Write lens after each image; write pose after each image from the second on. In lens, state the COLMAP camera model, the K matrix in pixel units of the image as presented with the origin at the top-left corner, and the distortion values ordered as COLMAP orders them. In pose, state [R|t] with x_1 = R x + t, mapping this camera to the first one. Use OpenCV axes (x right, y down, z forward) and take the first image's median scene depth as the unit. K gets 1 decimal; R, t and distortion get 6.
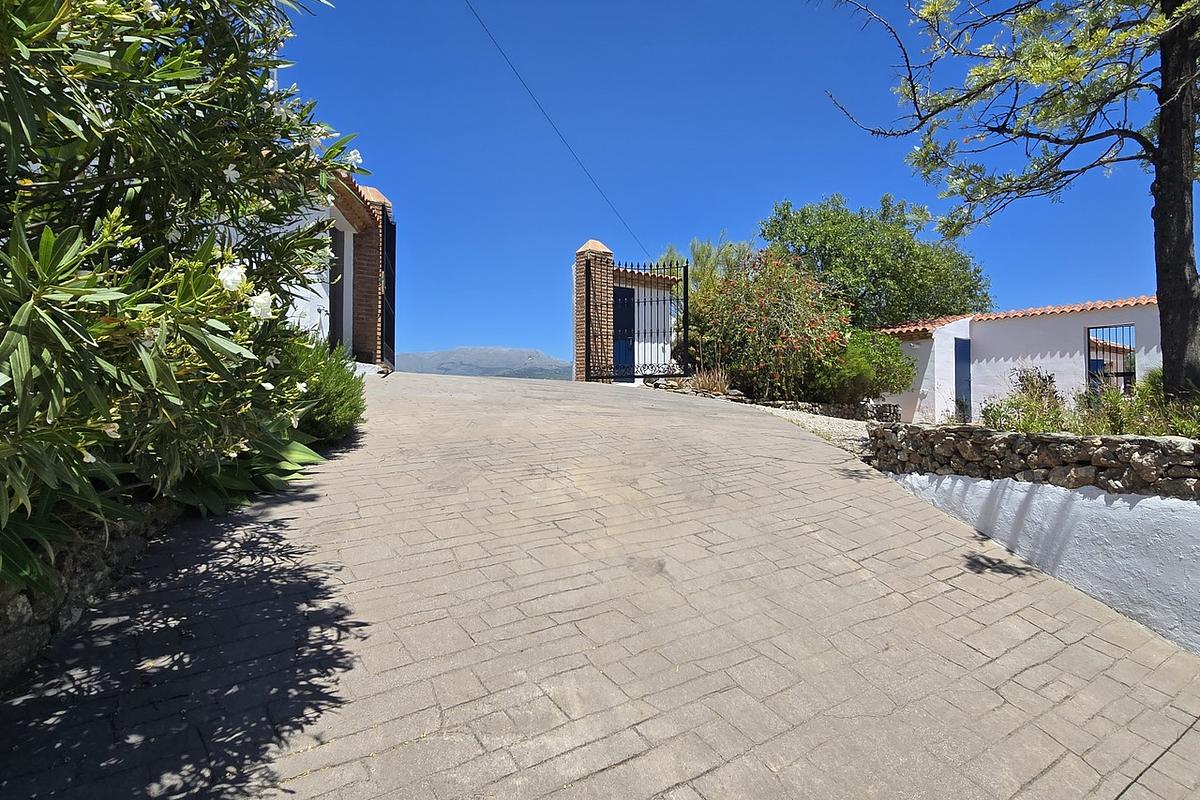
lens RADIAL K [[687.7, 0, 602.2], [0, 687.7, 400.8], [0, 0, 1]] dist [-0.003877, -0.007251]
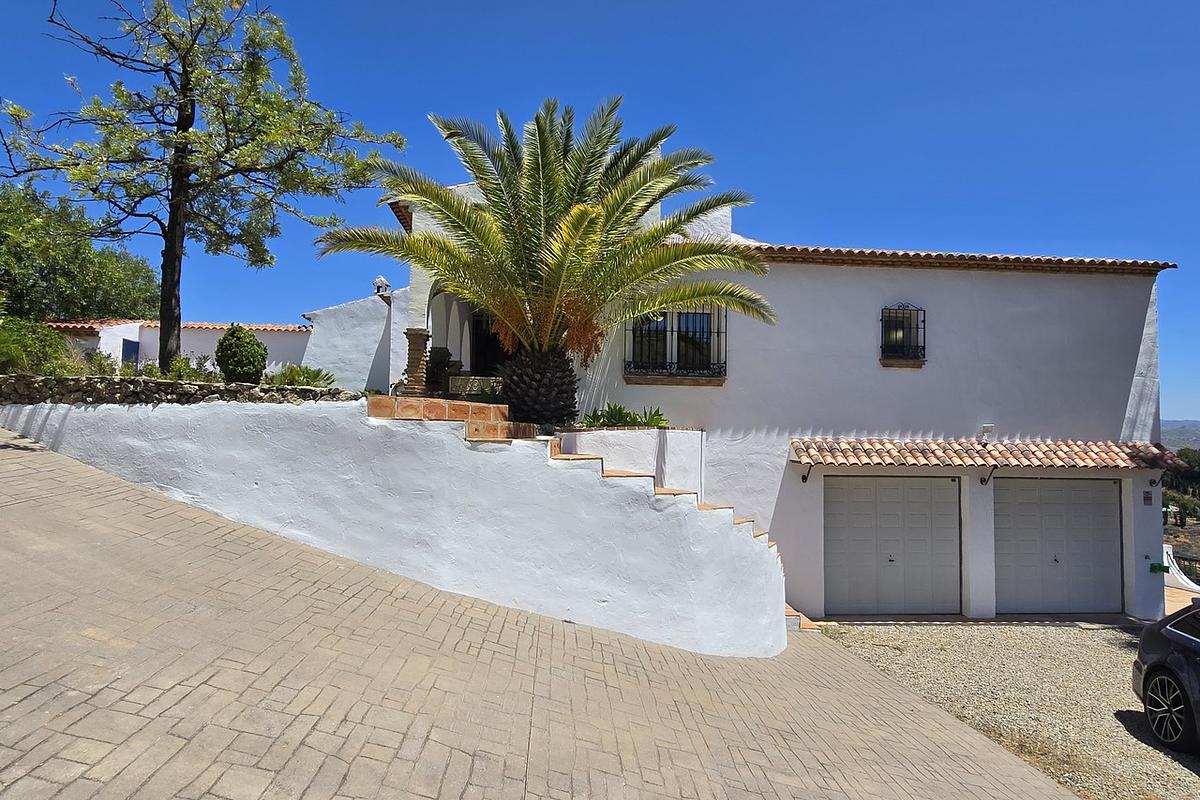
lens RADIAL K [[687.7, 0, 598.4], [0, 687.7, 394.2], [0, 0, 1]] dist [-0.003877, -0.007251]
pose [[0.527919, 0.056435, 0.847418, -0.116250], [-0.027295, 0.998402, -0.049486, 0.135156], [-0.848856, 0.002994, 0.528615, -1.049264]]
